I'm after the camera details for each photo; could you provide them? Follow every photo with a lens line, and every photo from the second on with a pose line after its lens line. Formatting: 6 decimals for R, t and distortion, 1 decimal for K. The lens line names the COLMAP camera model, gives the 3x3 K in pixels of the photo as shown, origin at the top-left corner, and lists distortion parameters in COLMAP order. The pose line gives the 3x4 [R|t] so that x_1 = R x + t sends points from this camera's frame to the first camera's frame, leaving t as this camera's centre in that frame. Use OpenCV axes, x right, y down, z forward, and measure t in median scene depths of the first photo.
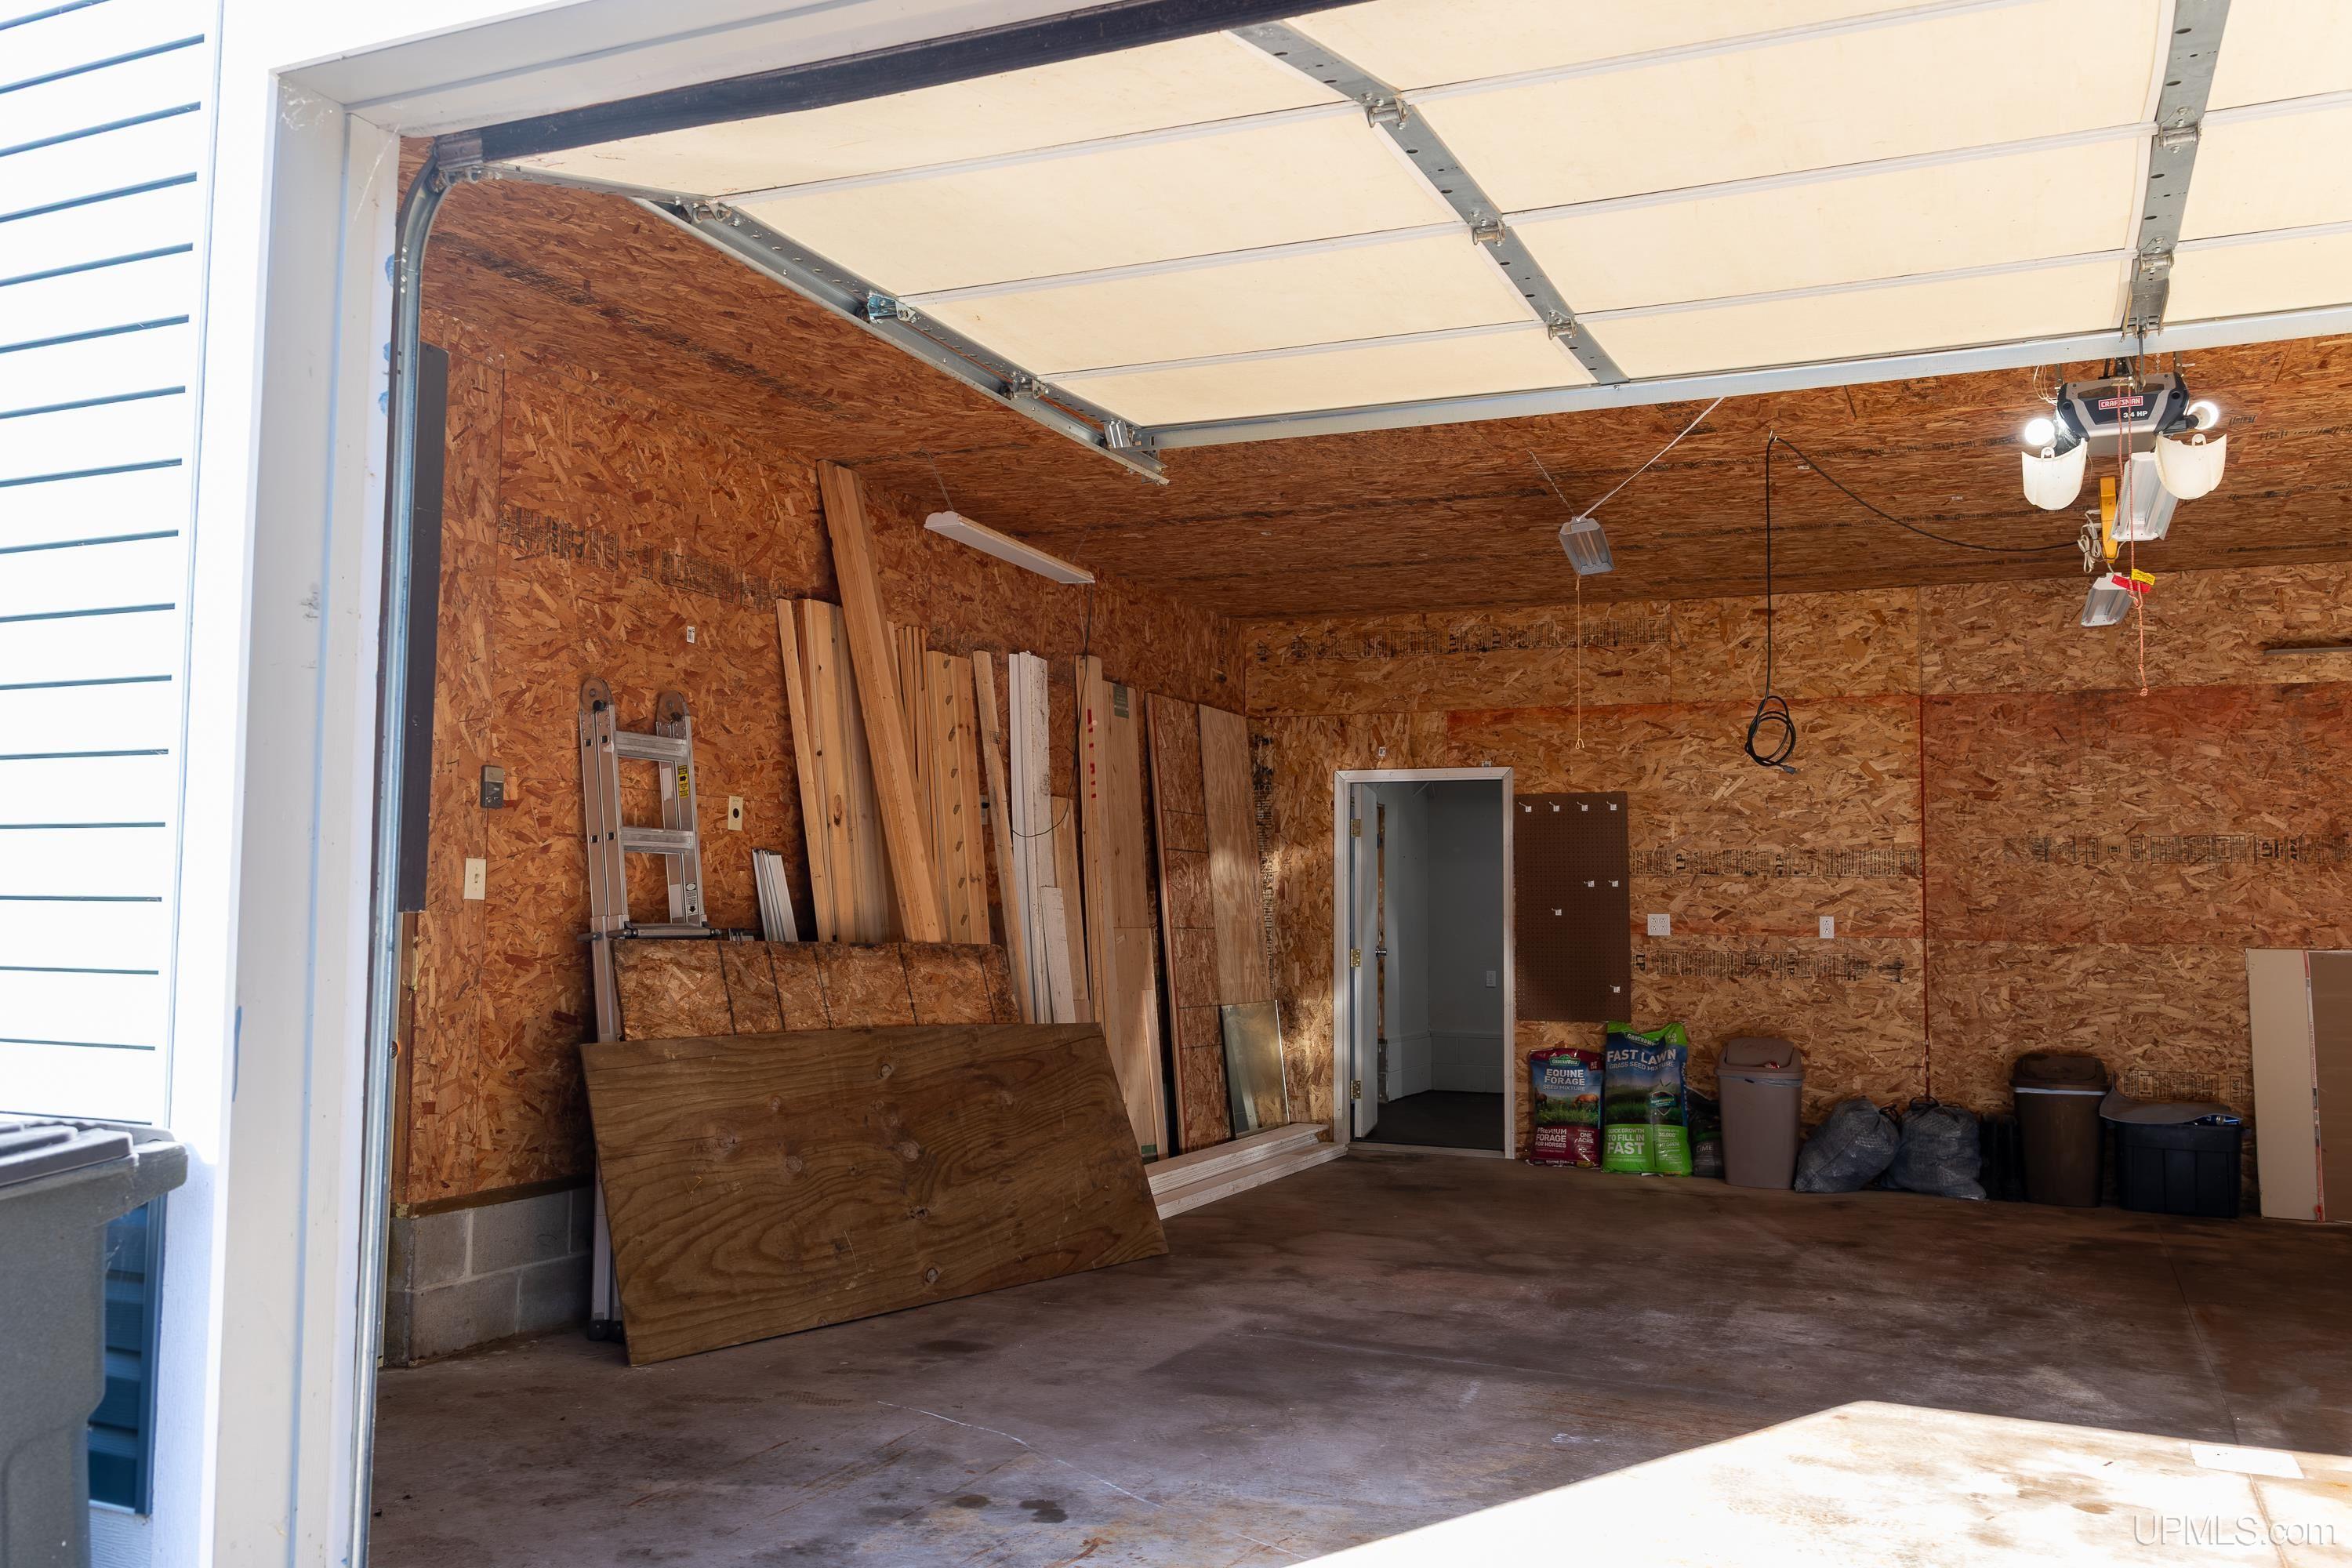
lens RADIAL K [[1858.3, 0, 1176.0], [0, 1858.3, 784.0], [0, 0, 1]] dist [0.003172, 0.000765]
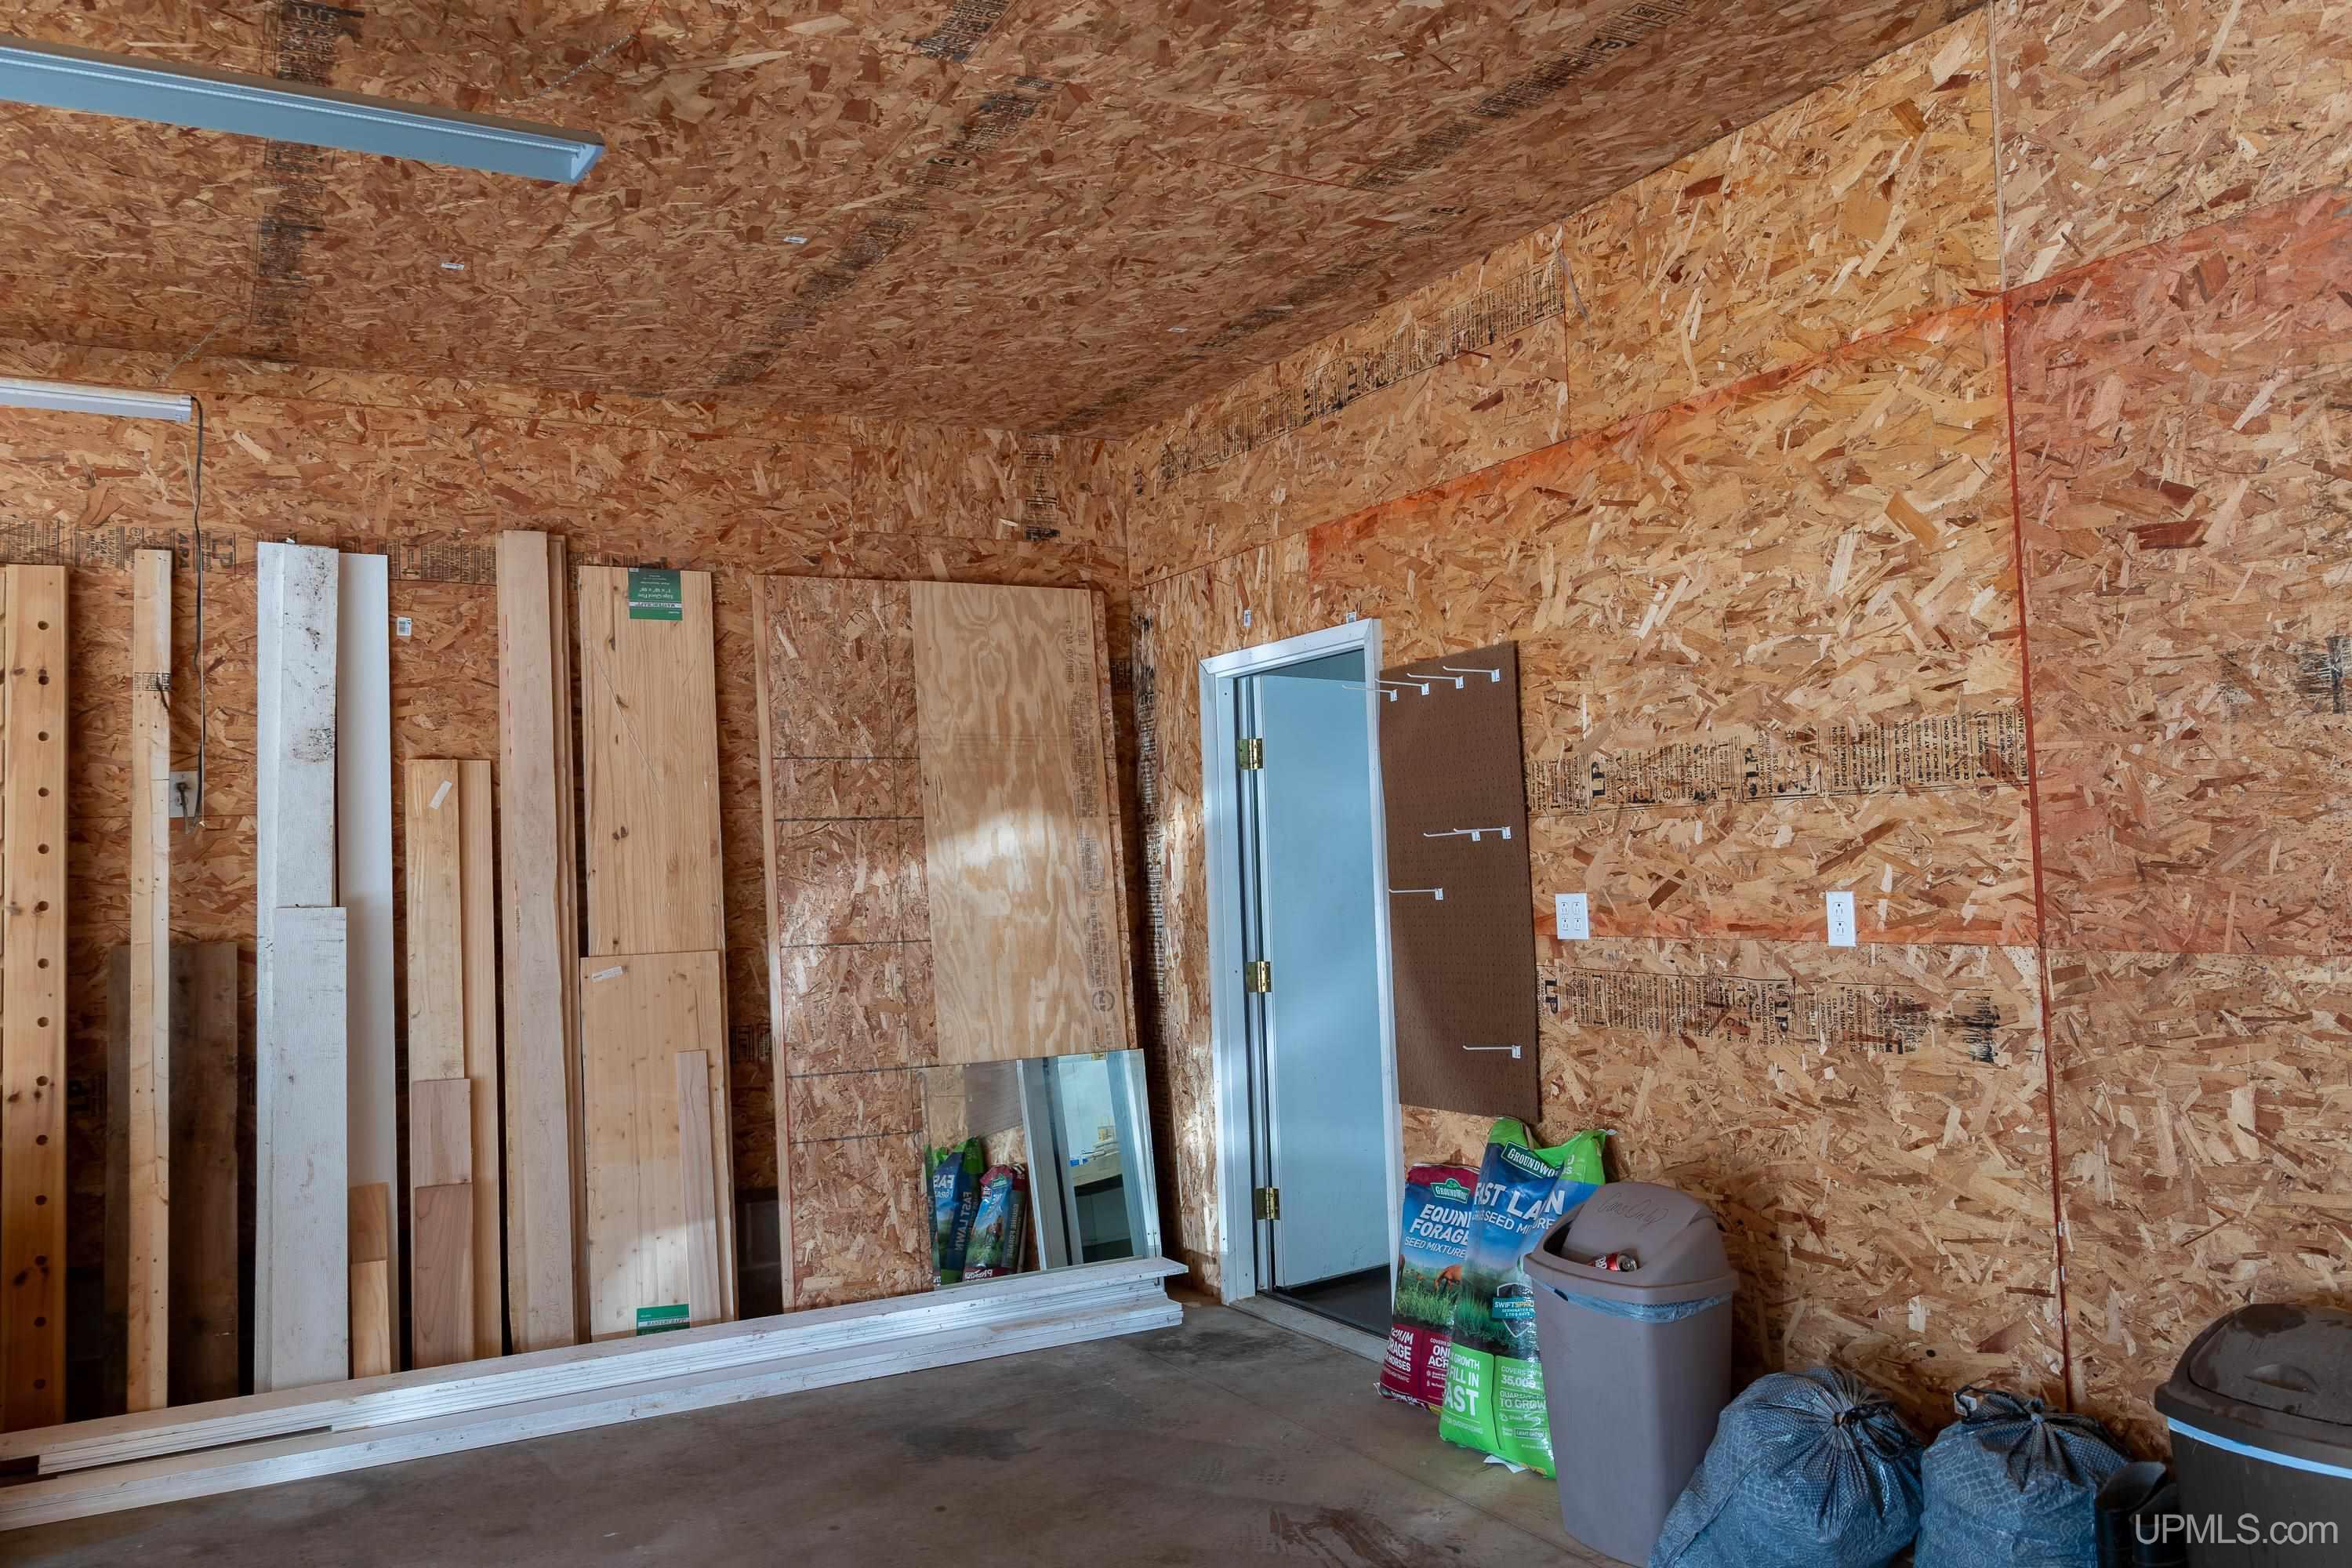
lens RADIAL K [[1834.9, 0, 1176.0], [0, 1834.9, 784.0], [0, 0, 1]] dist [0.036230, -0.052087]
pose [[0.794069, -0.070383, -0.603738, 0.475239], [0.087645, 0.996151, -0.000855, 0.035158], [0.601475, -0.052236, 0.797182, 0.589256]]
